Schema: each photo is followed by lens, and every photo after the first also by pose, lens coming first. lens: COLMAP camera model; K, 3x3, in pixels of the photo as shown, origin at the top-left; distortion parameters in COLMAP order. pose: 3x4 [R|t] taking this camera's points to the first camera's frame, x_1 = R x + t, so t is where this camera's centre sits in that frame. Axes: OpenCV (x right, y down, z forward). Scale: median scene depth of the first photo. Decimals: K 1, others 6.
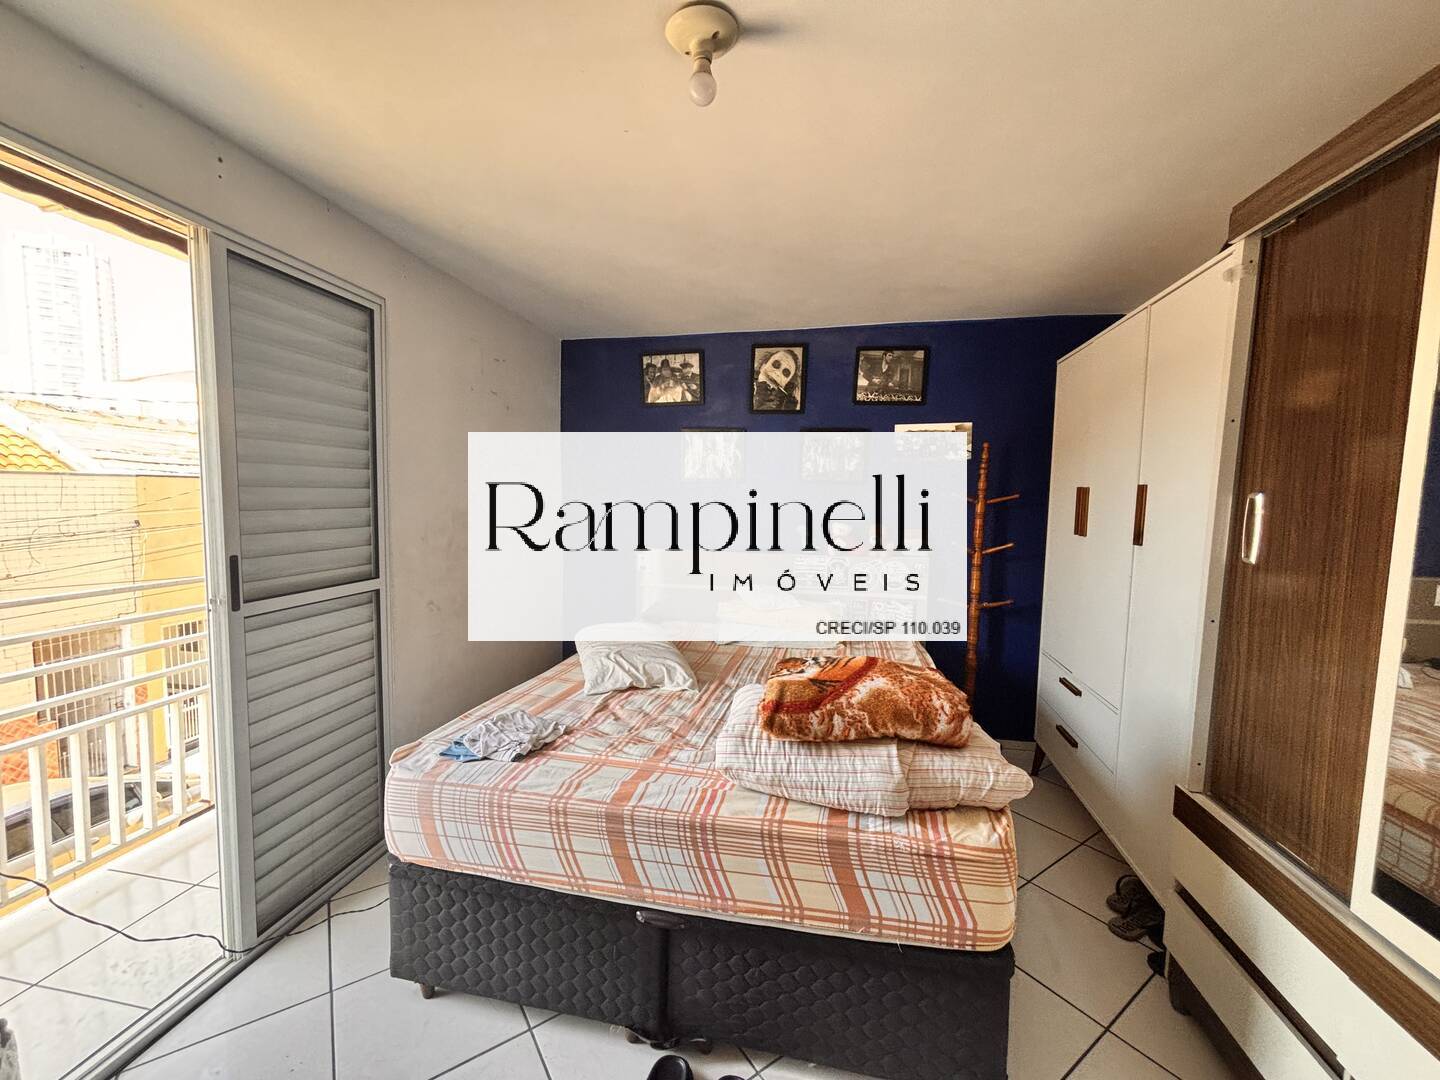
lens RADIAL K [[580.6, 0, 713.9], [0, 580.6, 540.5], [0, 0, 1]] dist [-0.000017, -0.000506]
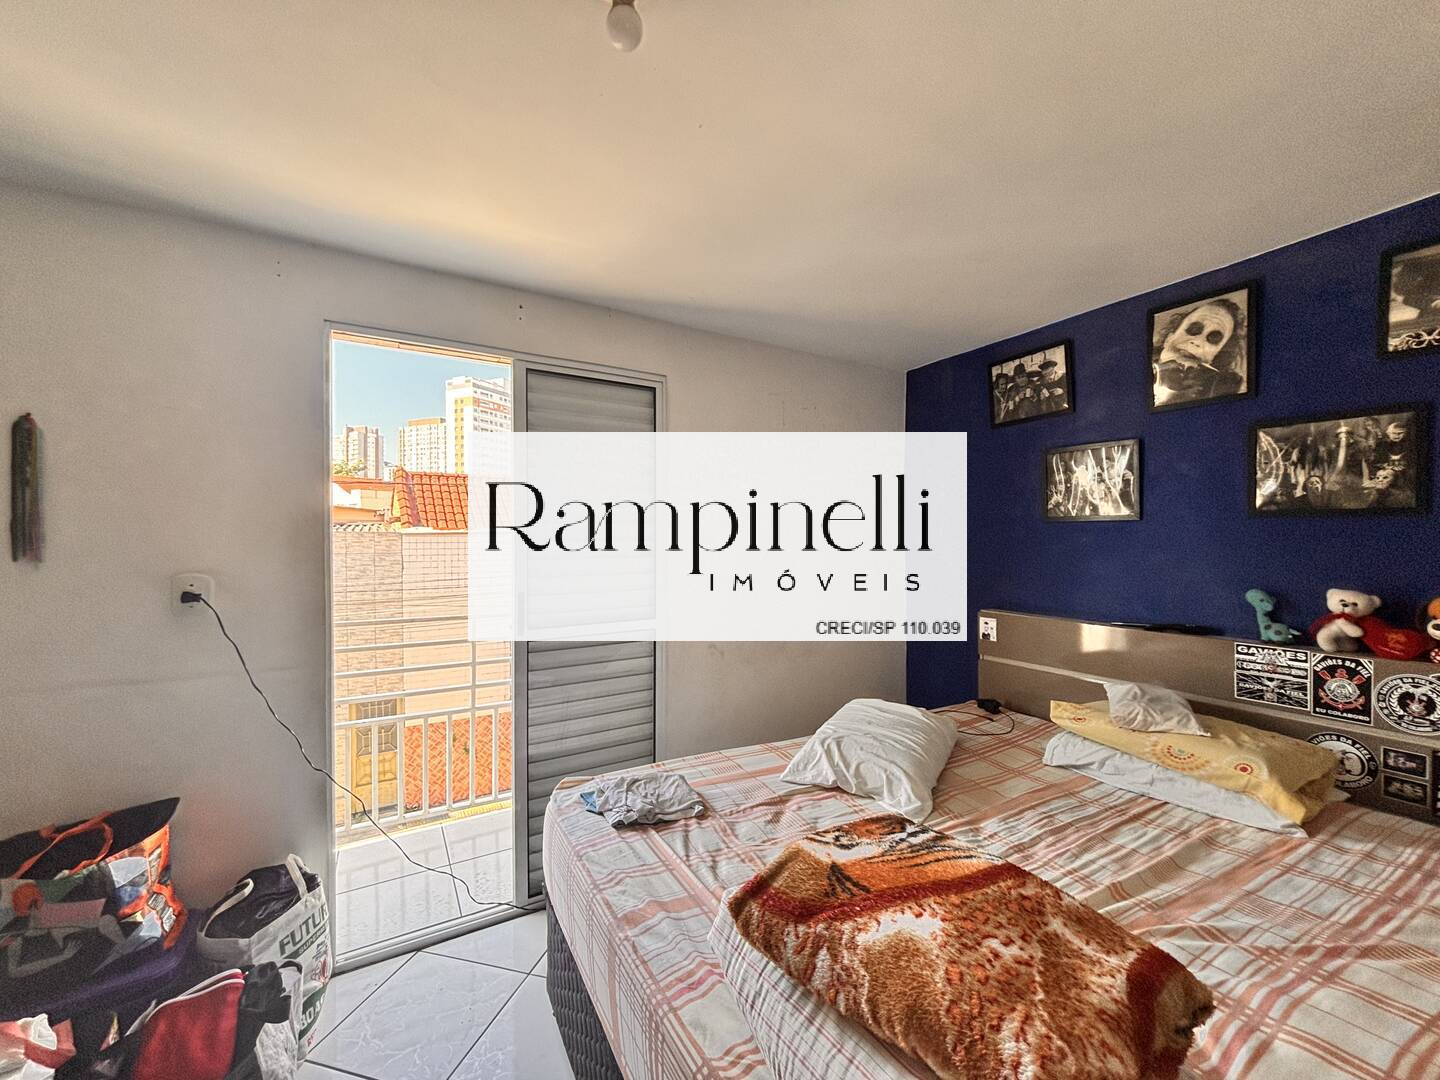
lens RADIAL K [[580.6, 0, 722.3], [0, 580.6, 539.7], [0, 0, 1]] dist [-0.000017, -0.000506]
pose [[0.658720, -0.014711, -0.752244, 0.375430], [-0.045682, 0.997182, -0.059504, -0.029846], [0.751000, 0.073561, 0.656192, 0.364743]]
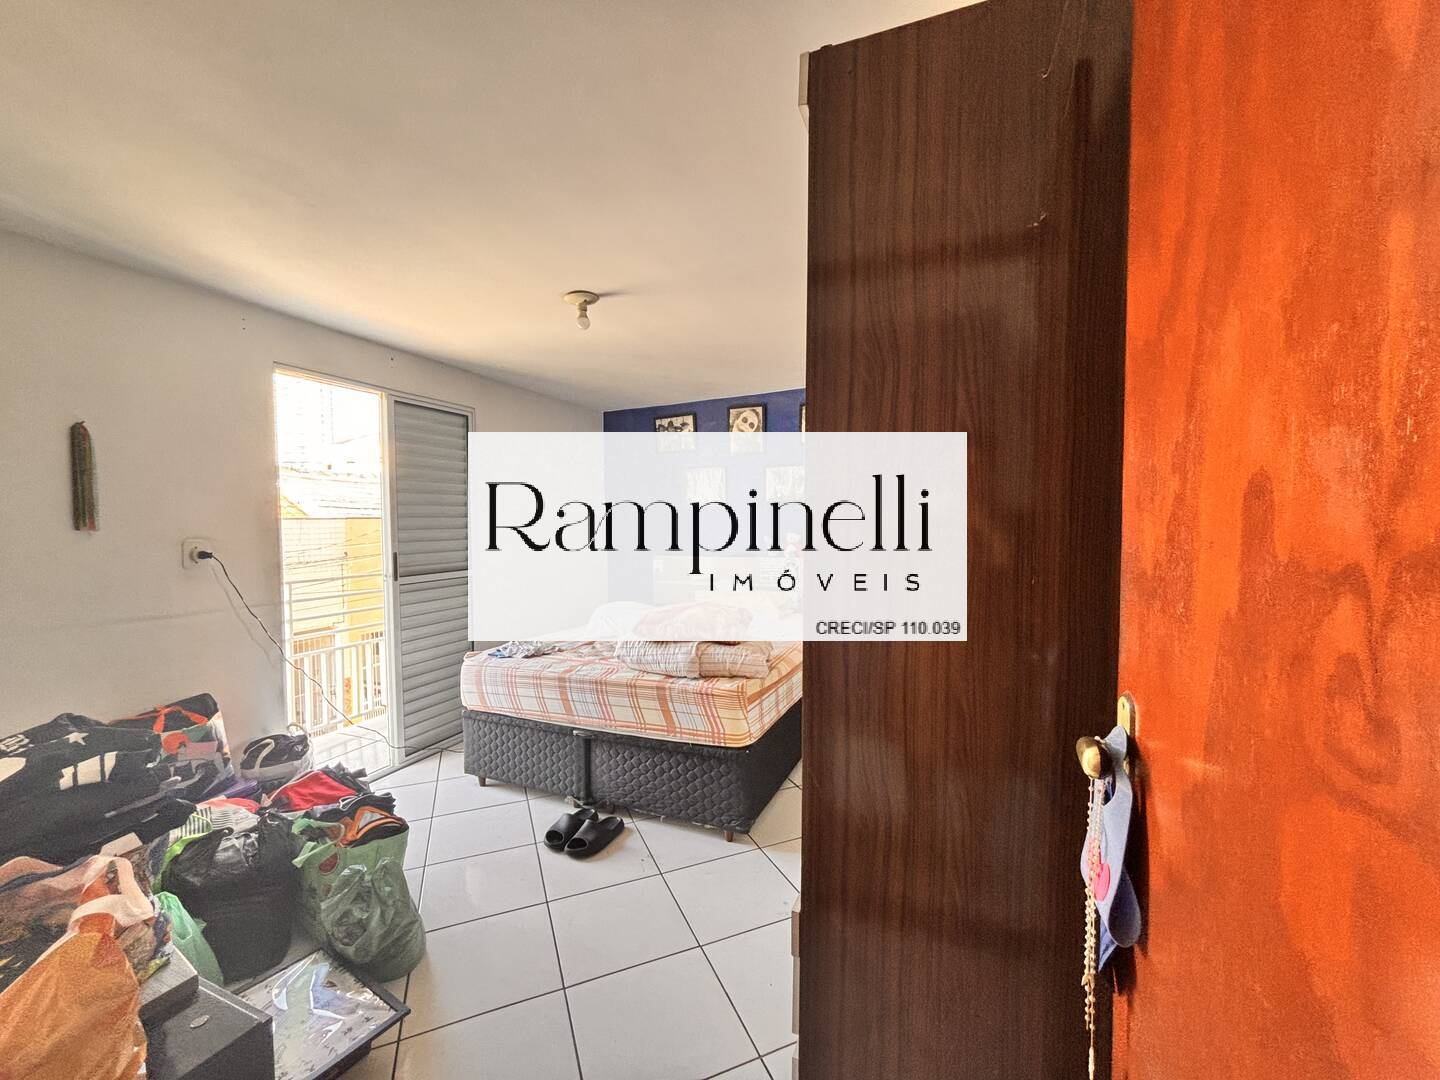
lens RADIAL K [[580.6, 0, 722.5], [0, 580.6, 537.3], [0, 0, 1]] dist [-0.000017, -0.000506]
pose [[0.979100, -0.028157, -0.201420, 0.514802], [0.017690, 0.998407, -0.053579, 0.077517], [0.202607, 0.048896, 0.978039, -0.551240]]
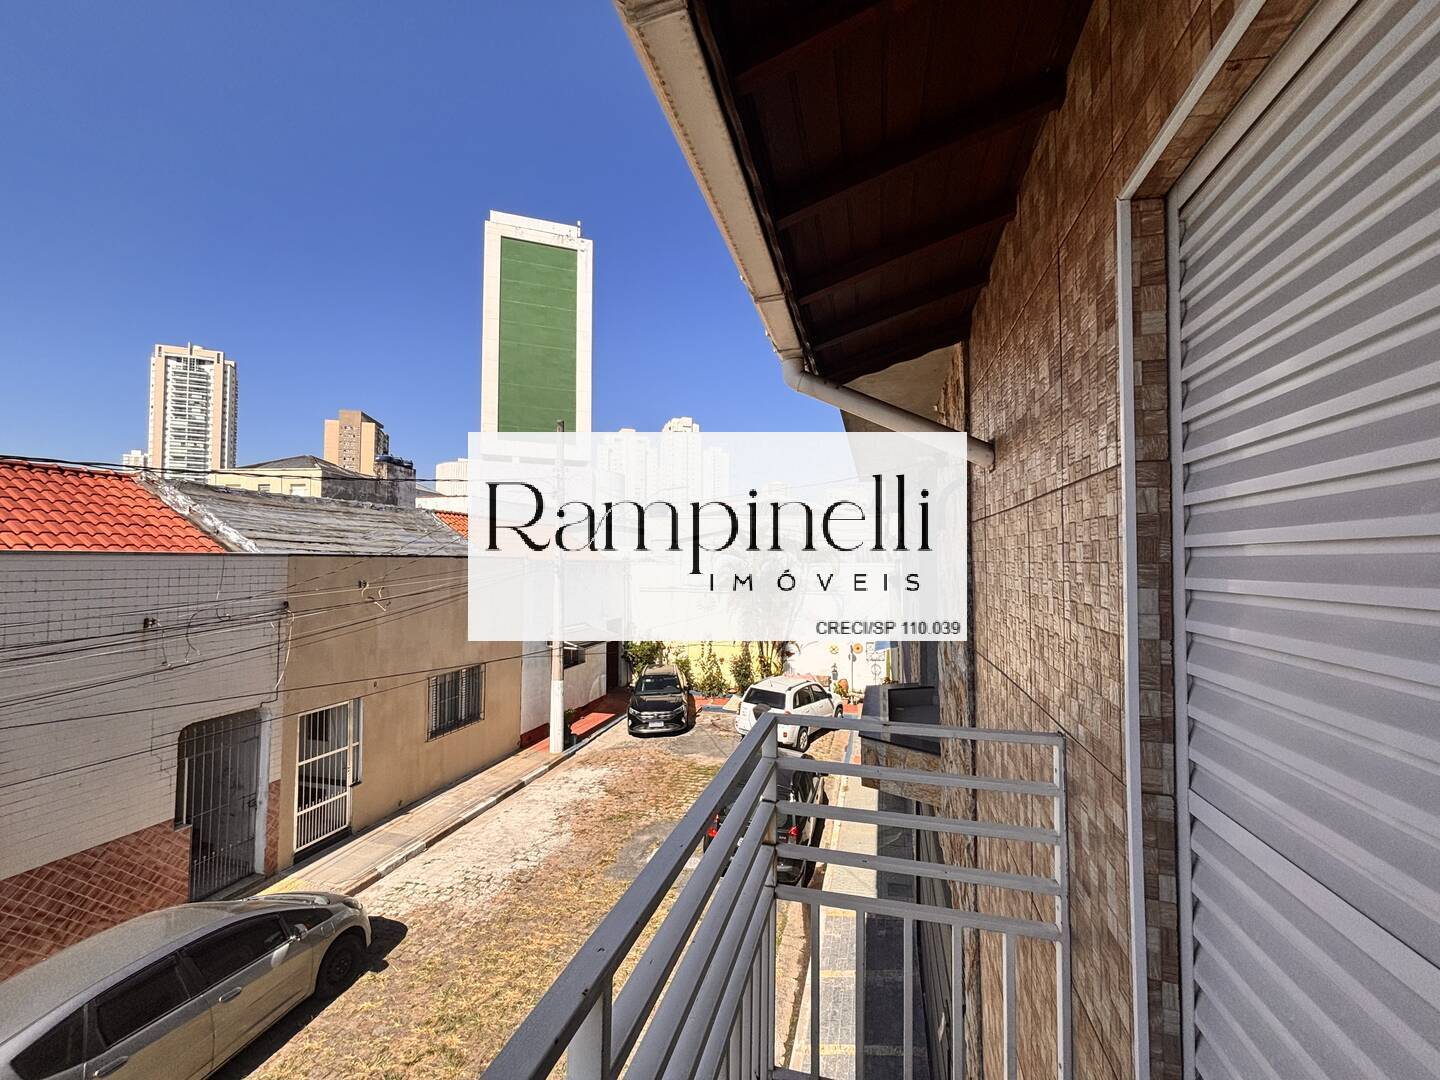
lens RADIAL K [[580.6, 0, 720.9], [0, 580.6, 542.1], [0, 0, 1]] dist [-0.000017, -0.000506]
pose [[0.996043, -0.018420, -0.086946, -0.821236], [0.008098, 0.993027, -0.117611, -0.060079], [0.088506, 0.116441, 0.989246, 0.451873]]
